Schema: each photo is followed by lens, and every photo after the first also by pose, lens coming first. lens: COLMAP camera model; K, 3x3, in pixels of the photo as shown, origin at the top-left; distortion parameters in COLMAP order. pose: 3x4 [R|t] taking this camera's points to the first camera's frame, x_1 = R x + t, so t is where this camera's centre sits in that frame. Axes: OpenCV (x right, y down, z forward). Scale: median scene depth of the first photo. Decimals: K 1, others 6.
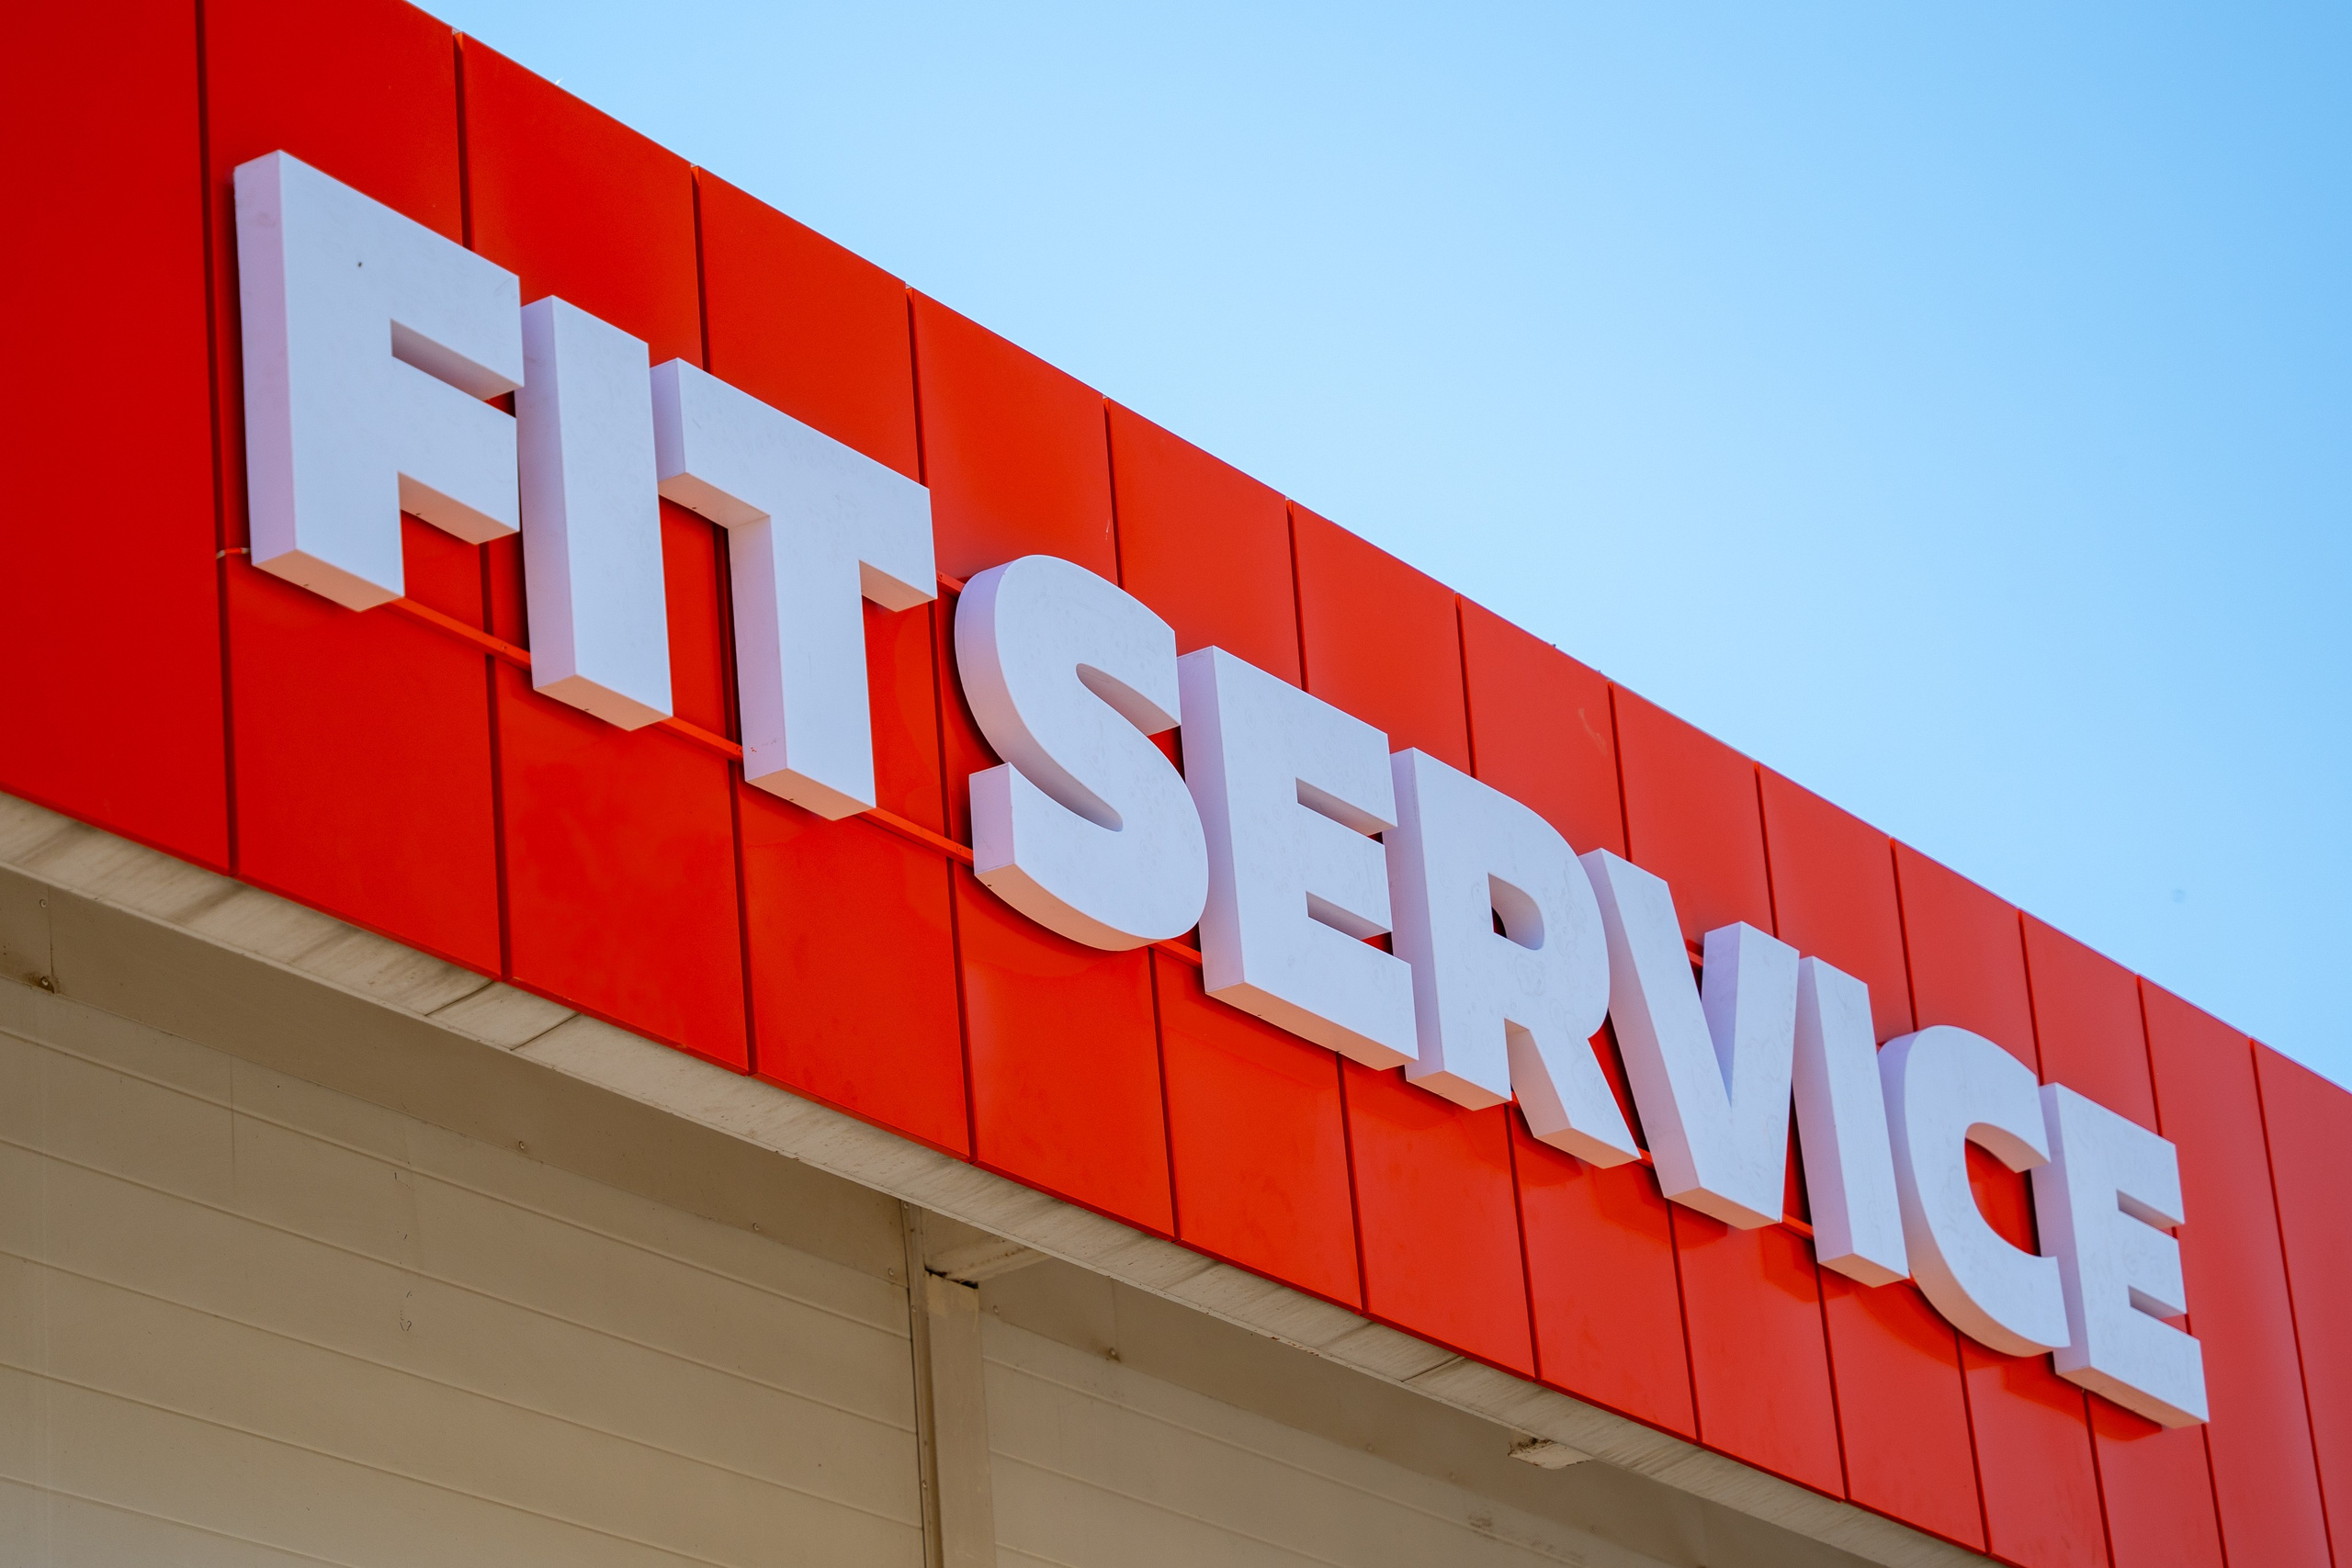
lens RADIAL K [[6830.3, 0, 1176.0], [0, 6830.3, 784.0], [0, 0, 1]] dist [-0.013238, -0.251788]
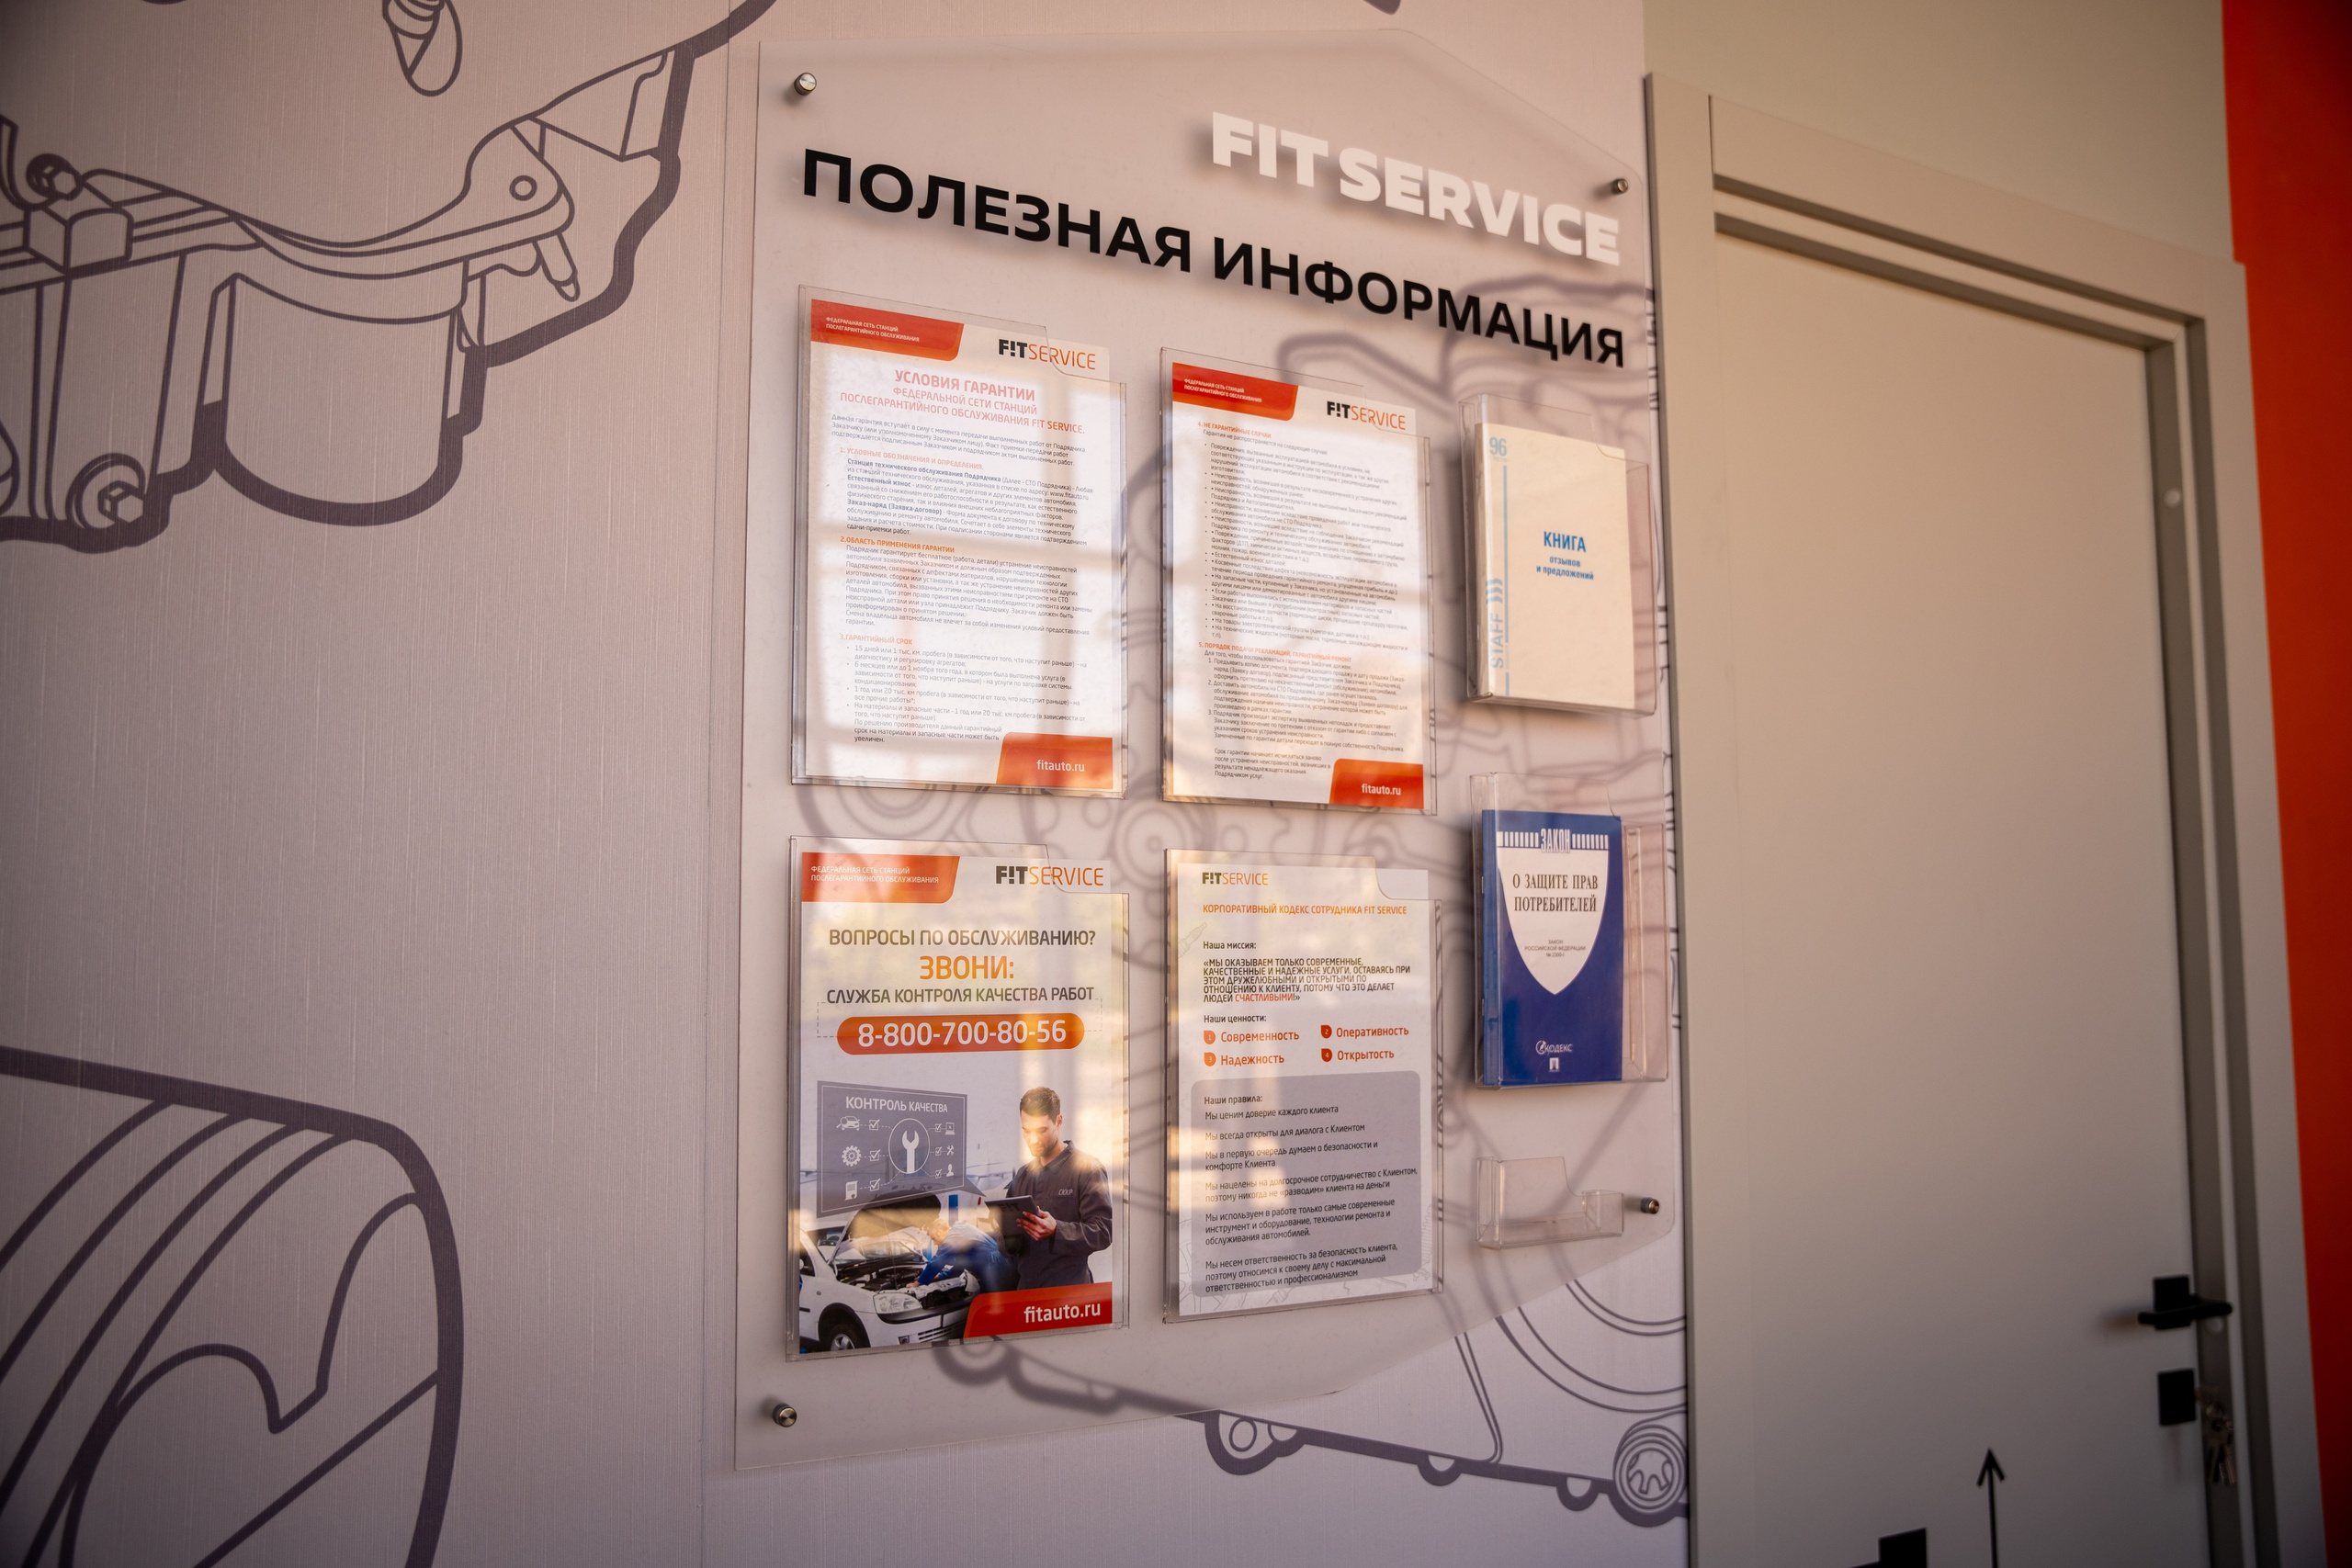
lens RADIAL K [[1981.4, 0, 1174.0], [0, 1981.4, 786.1], [0, 0, 1]] dist [-0.131933, 0.185137]
pose [[0.900502, 0.030062, -0.433812, 0.675936], [0.096531, 0.958898, 0.266826, 0.041319], [0.424002, -0.282154, 0.860588, -0.973519]]
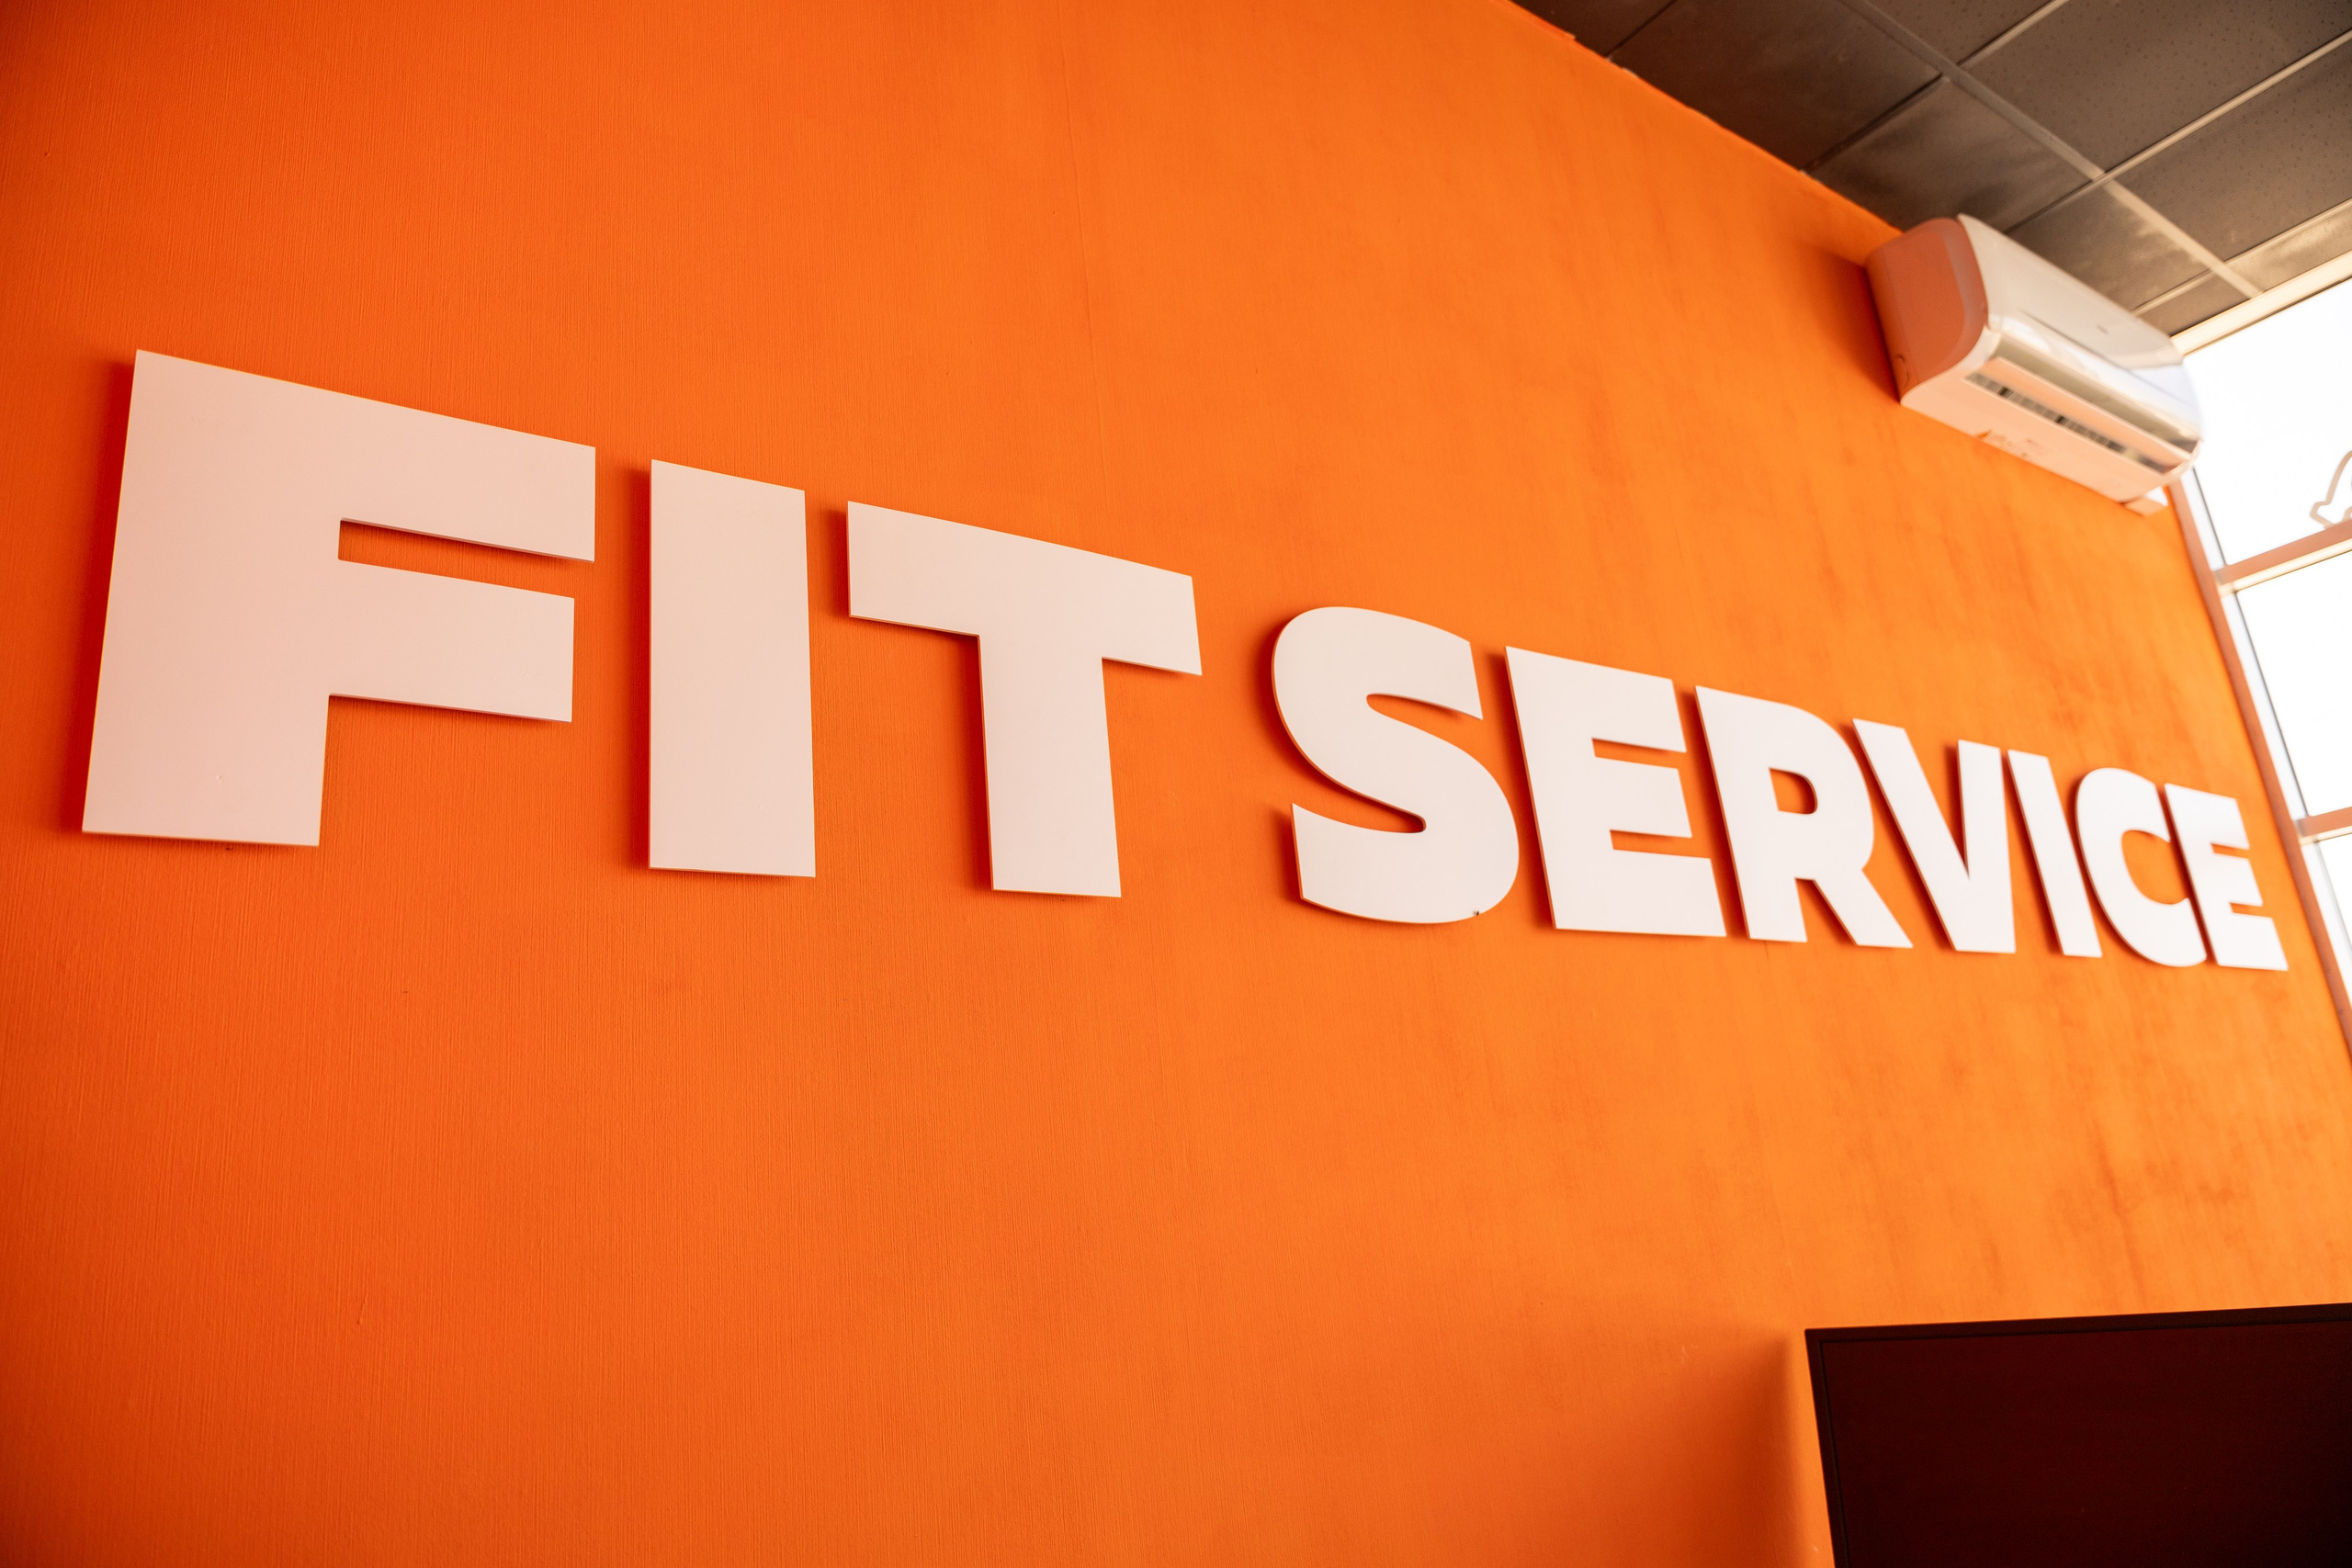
lens RADIAL K [[1564.8, 0, 1167.7], [0, 1564.8, 783.6], [0, 0, 1]] dist [-0.008853, -0.002102]
pose [[0.934355, -0.121571, -0.334965, 0.037460], [0.156520, 0.984487, 0.079293, -0.026410], [0.320129, -0.126517, 0.938888, 0.679838]]
